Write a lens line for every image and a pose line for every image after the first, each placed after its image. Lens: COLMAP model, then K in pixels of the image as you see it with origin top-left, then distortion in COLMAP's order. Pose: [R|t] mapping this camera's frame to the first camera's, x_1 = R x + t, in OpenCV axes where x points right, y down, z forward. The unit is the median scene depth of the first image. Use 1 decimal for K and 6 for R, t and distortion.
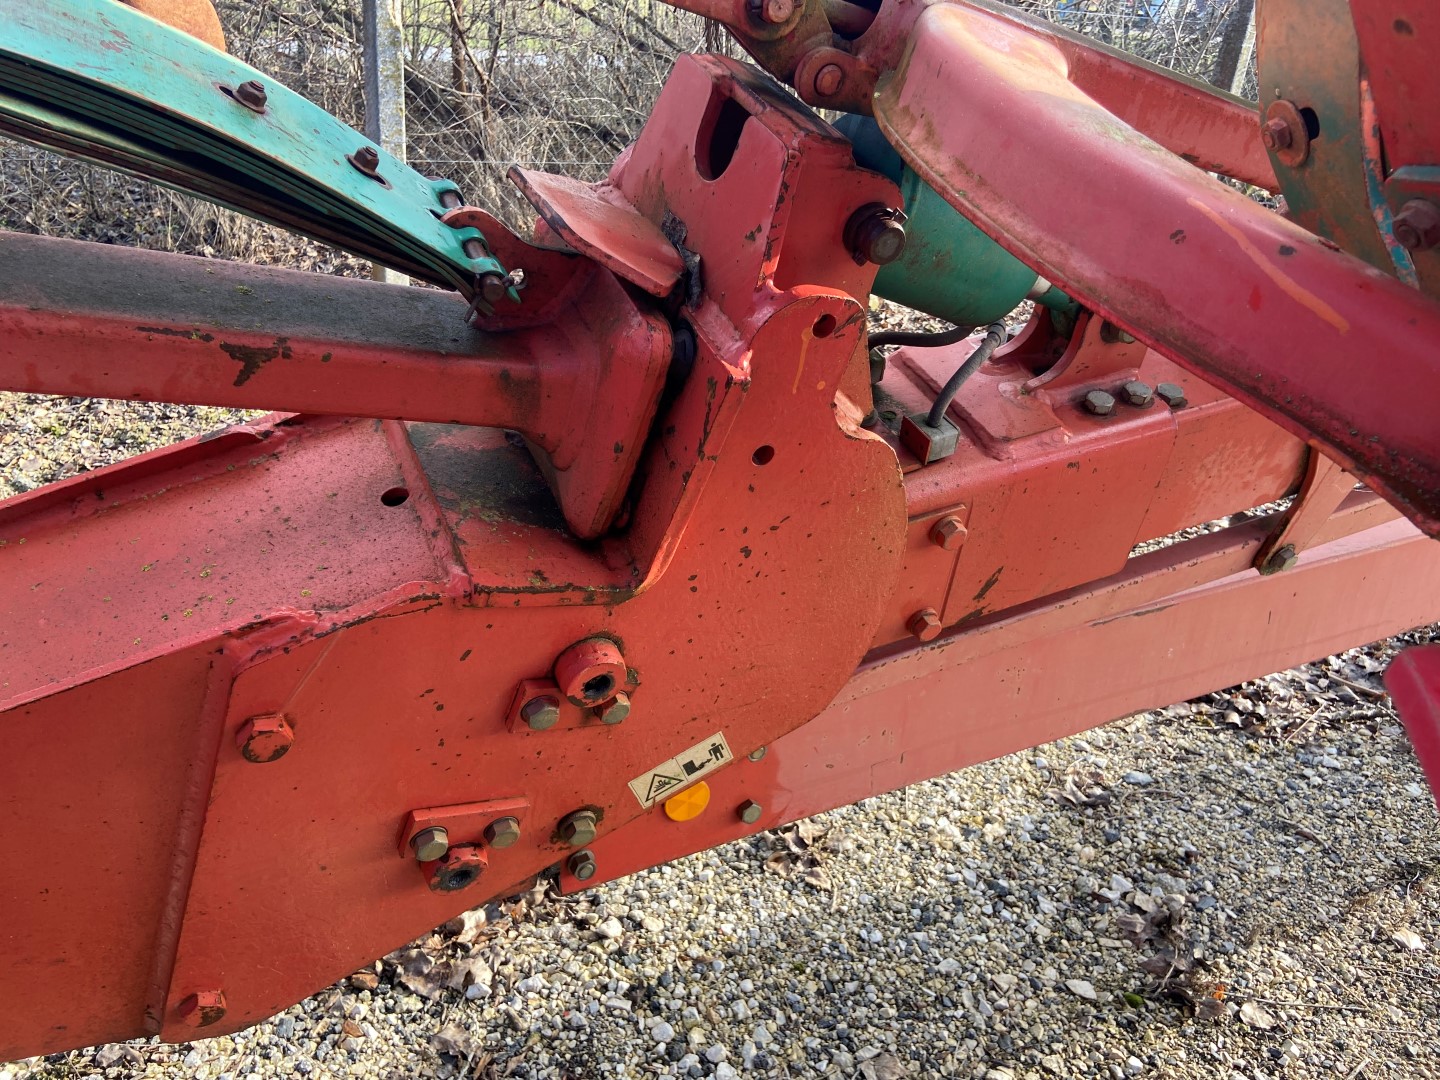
lens RADIAL K [[1087.9, 0, 709.4], [0, 1087.9, 537.4], [0, 0, 1]] dist [0.120043, -0.144877]
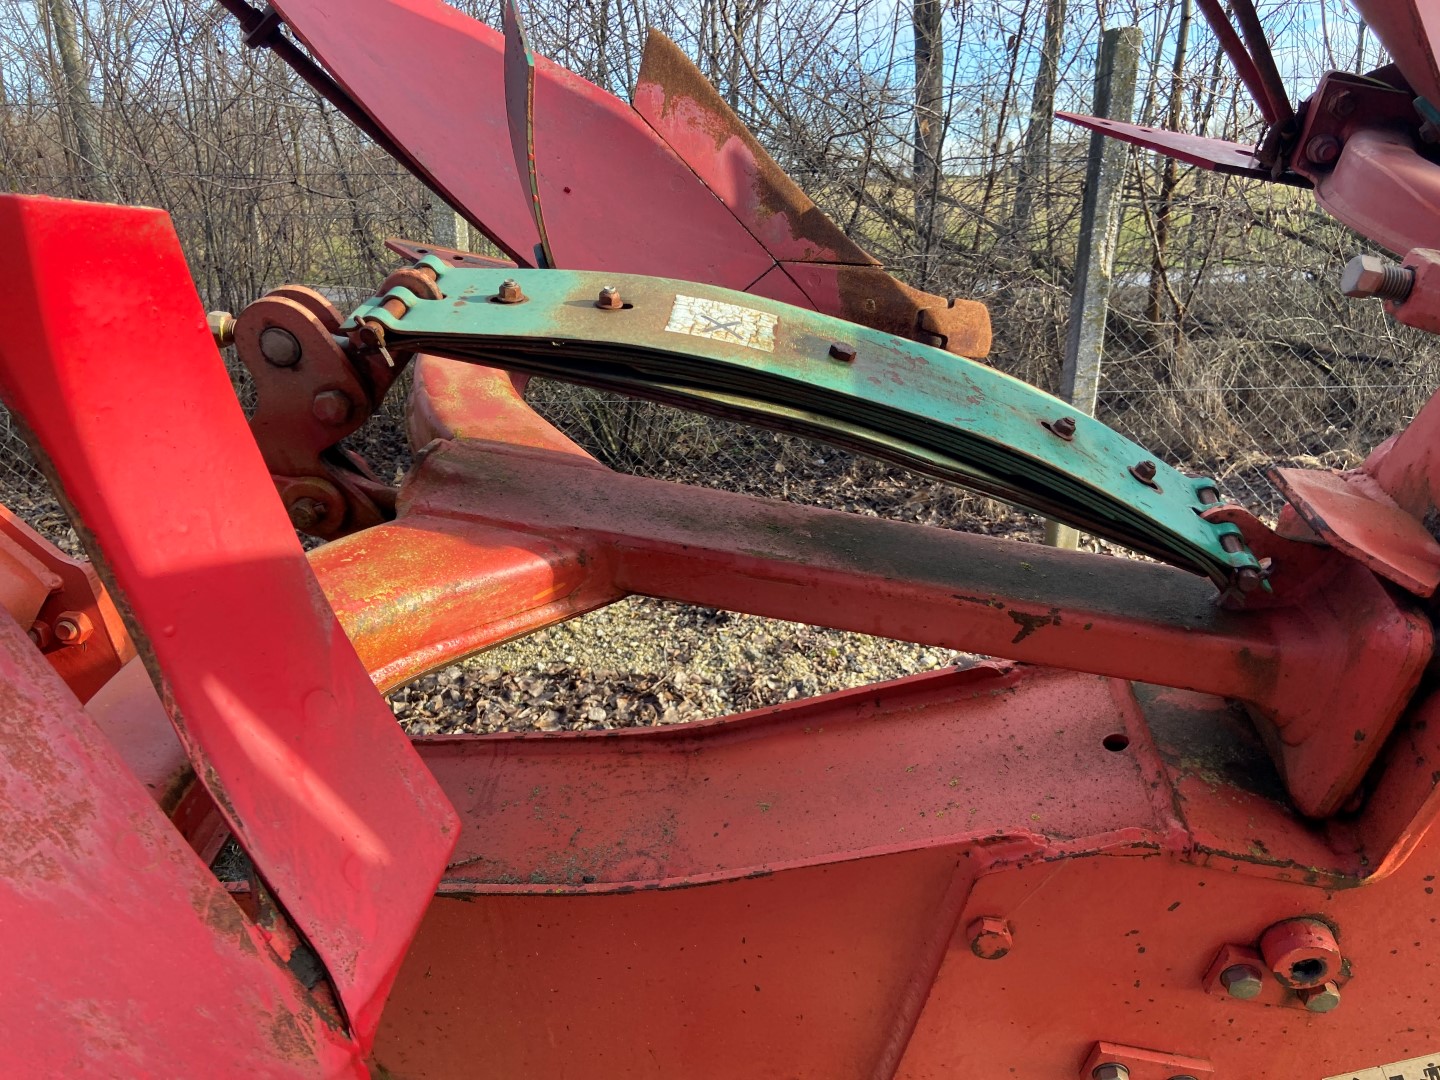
lens RADIAL K [[1087.9, 0, 729.9], [0, 1087.9, 546.8], [0, 0, 1]] dist [0.120043, -0.144877]
pose [[0.851439, 0.068114, -0.520012, -0.054133], [-0.154467, 0.980118, -0.124535, -0.033922], [0.501190, 0.186359, 0.845032, -0.193496]]
